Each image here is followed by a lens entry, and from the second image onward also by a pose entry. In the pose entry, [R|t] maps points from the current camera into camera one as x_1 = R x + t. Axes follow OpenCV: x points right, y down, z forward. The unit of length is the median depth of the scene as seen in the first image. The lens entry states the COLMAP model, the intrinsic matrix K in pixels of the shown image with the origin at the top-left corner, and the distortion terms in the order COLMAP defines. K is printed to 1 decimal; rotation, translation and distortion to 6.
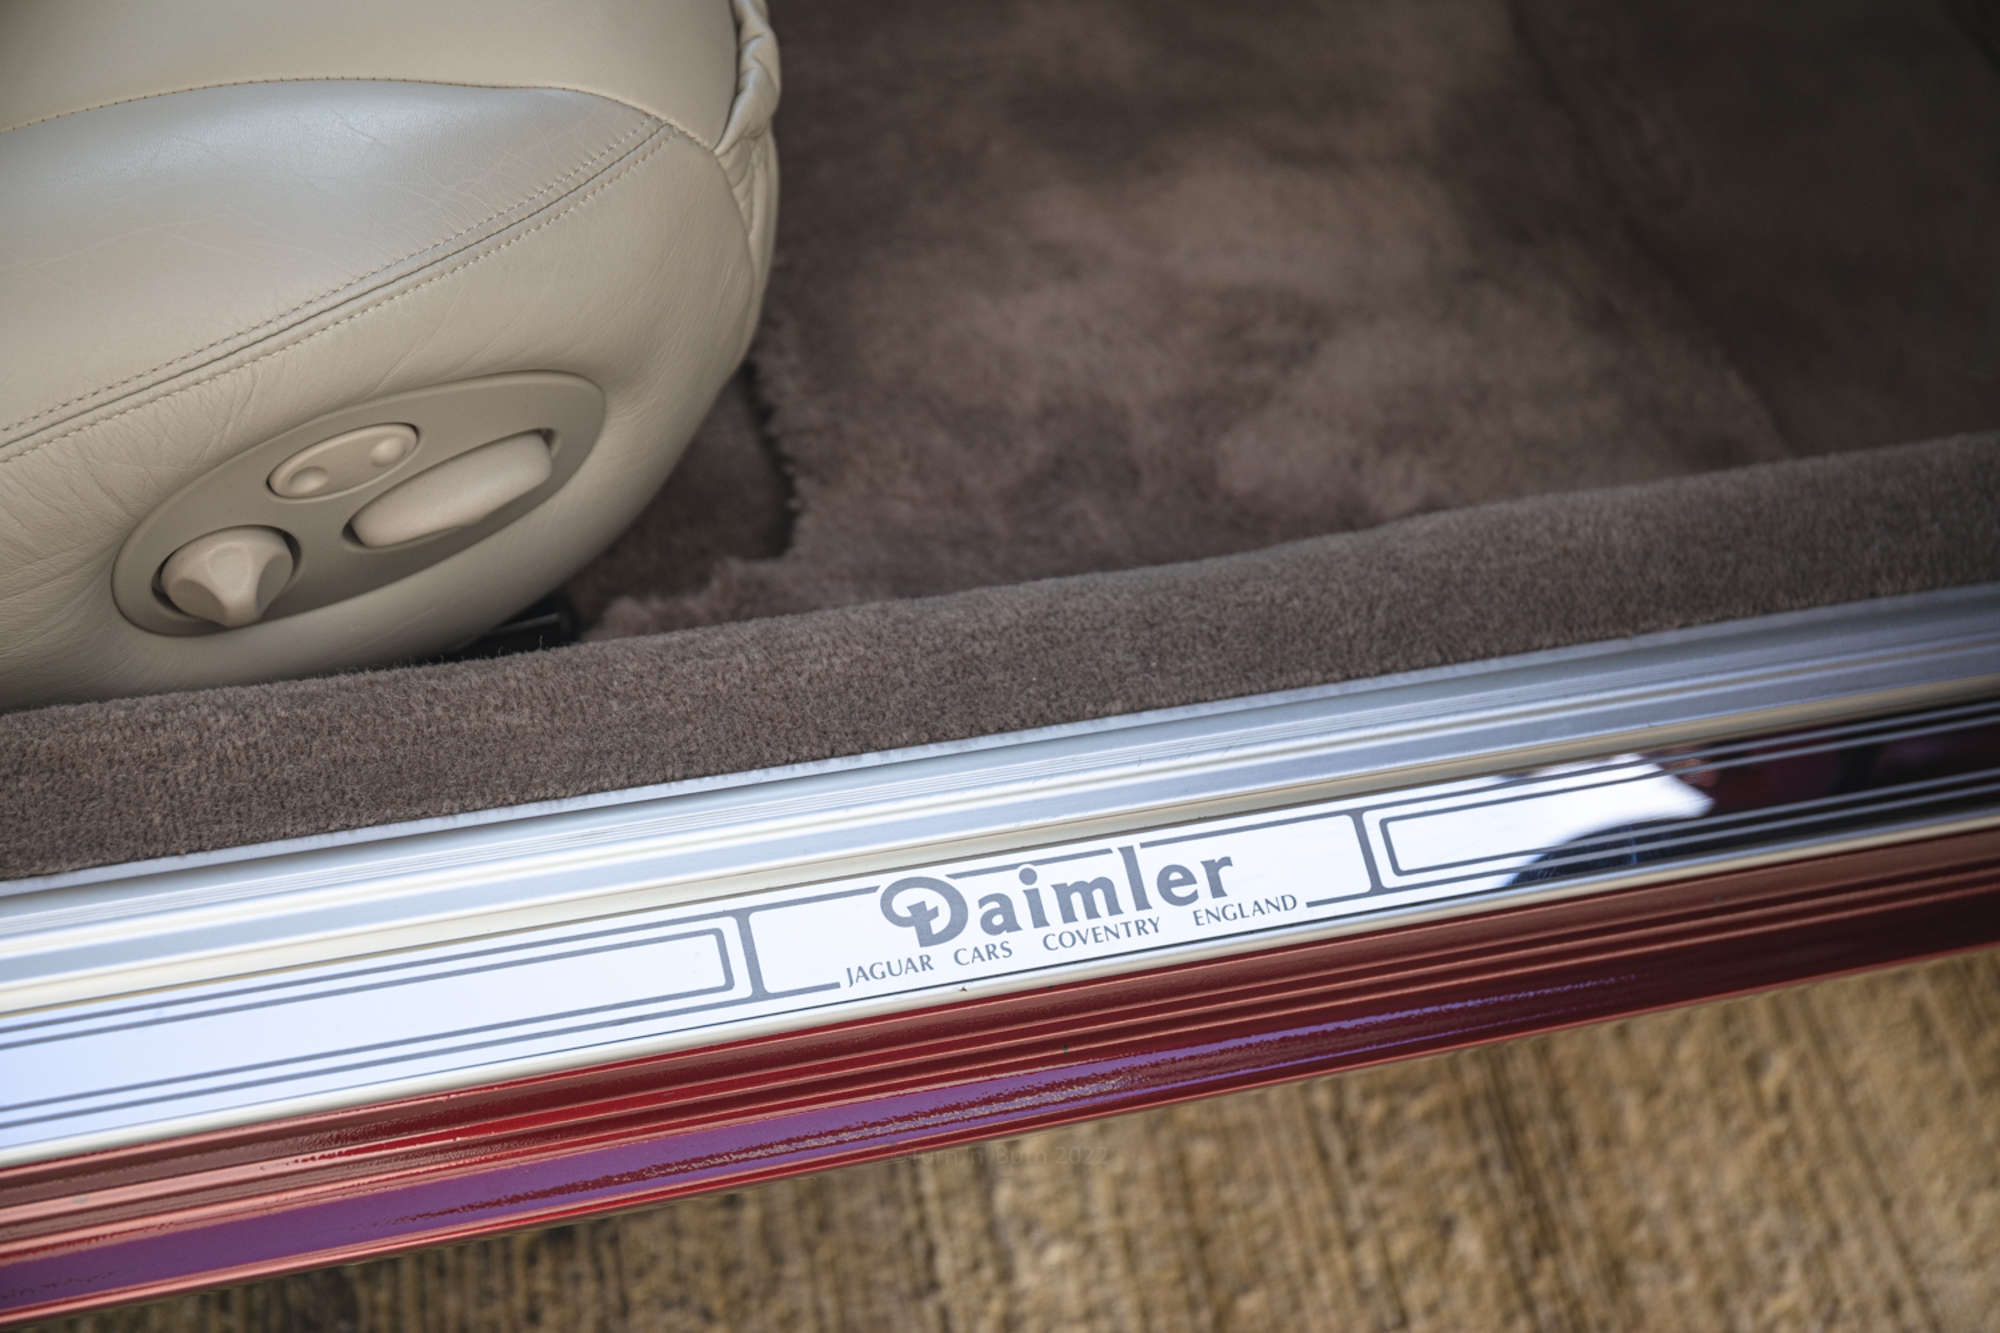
lens RADIAL K [[3686.3, 0, 998.9], [0, 3686.3, 666.5], [0, 0, 1]] dist [0.116826, 0.000000]
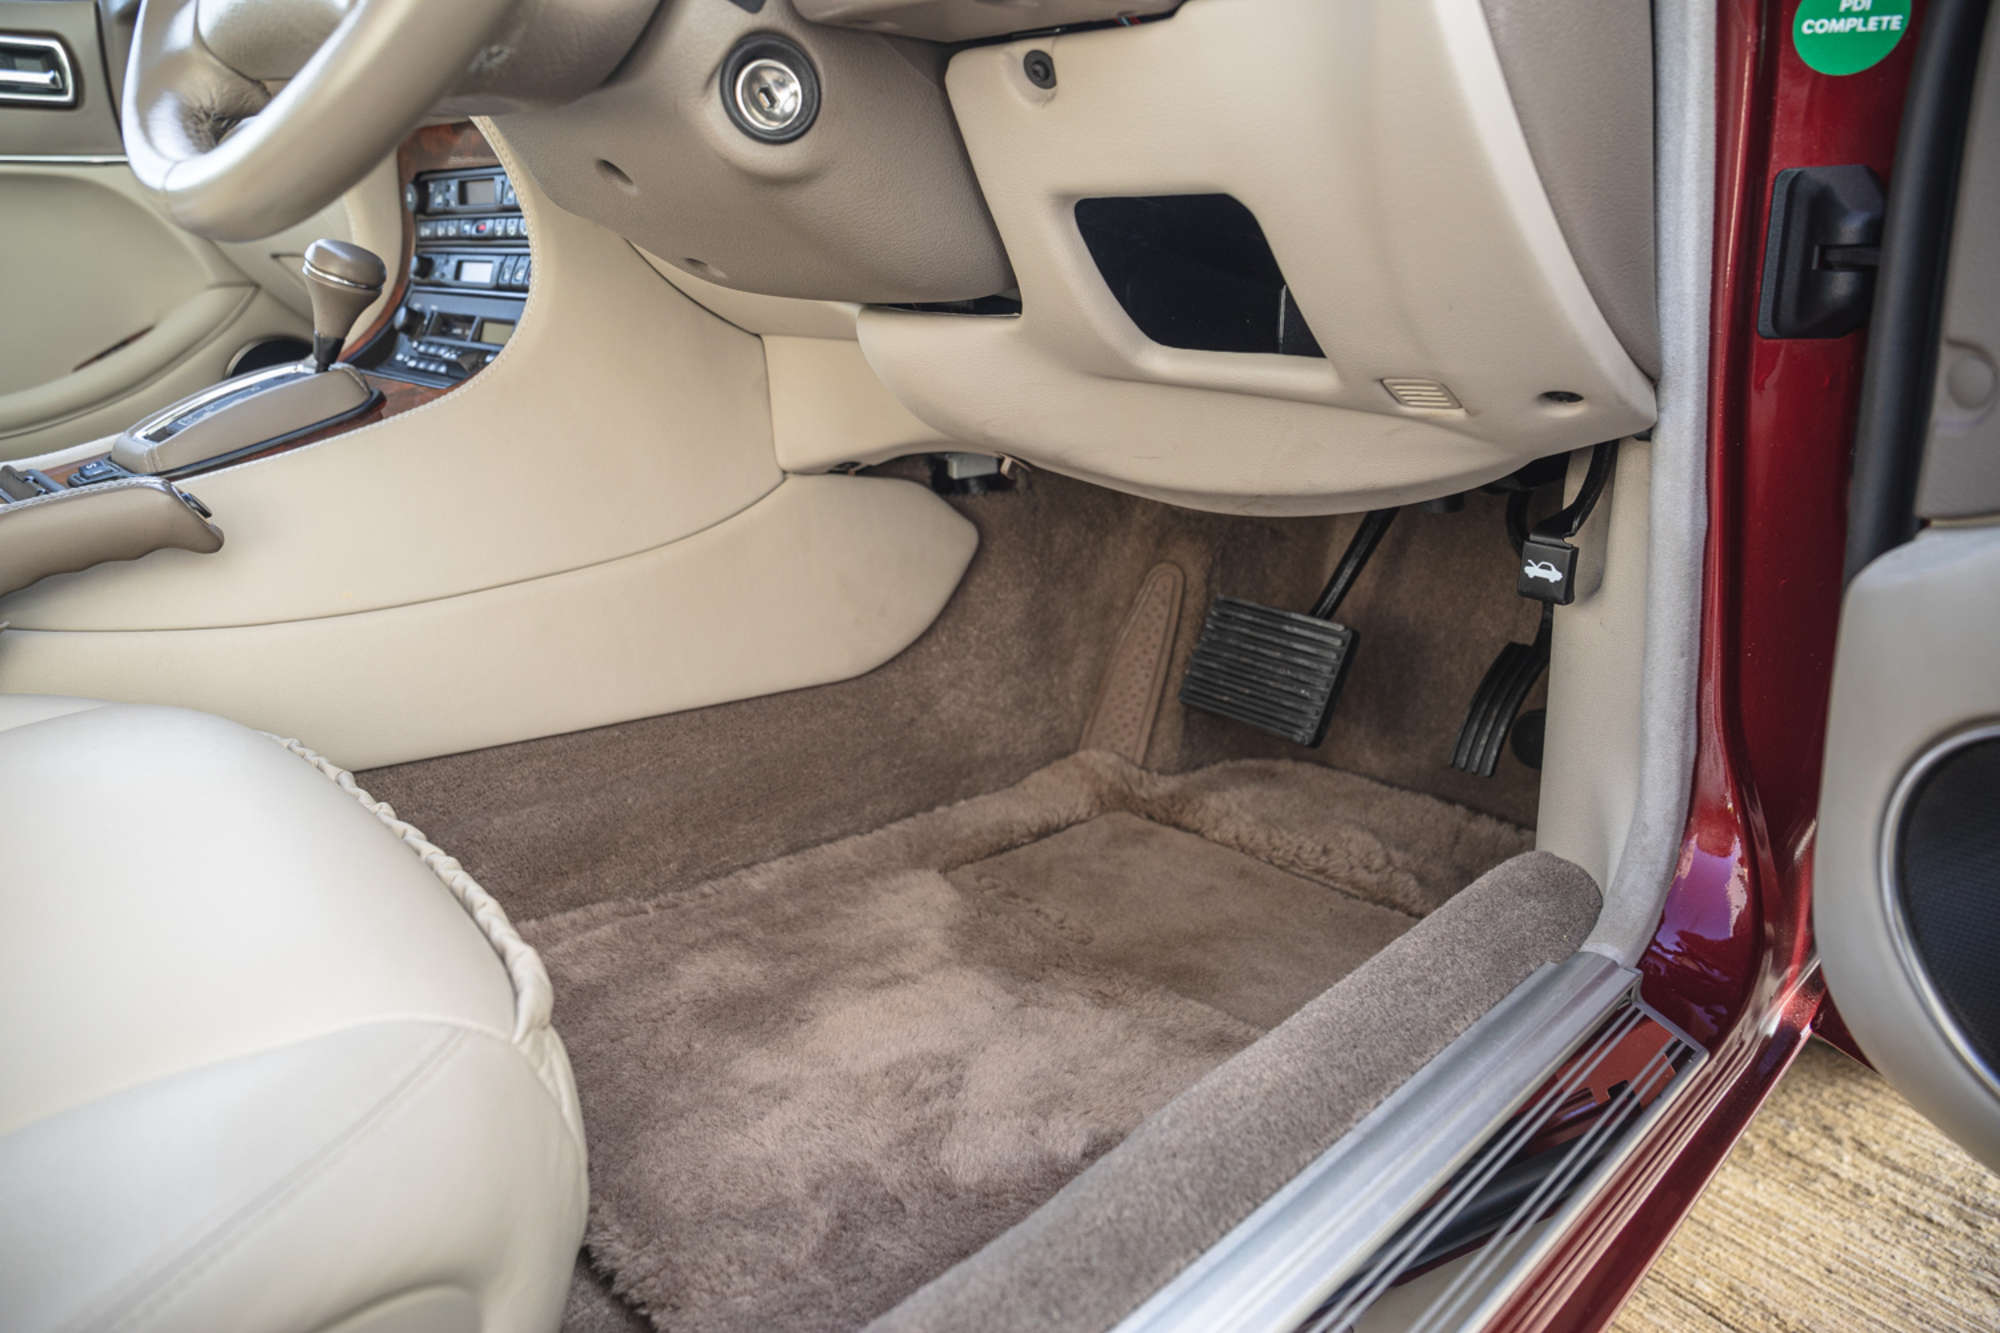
lens RADIAL K [[1358.0, 0, 1007.6], [0, 1358.0, 664.9], [0, 0, 1]] dist [-0.089446, -0.001676]
pose [[0.883755, -0.278296, 0.376202, -0.054558], [0.419148, 0.828228, -0.371960, -0.016460], [-0.208066, 0.486406, 0.848598, 0.481173]]
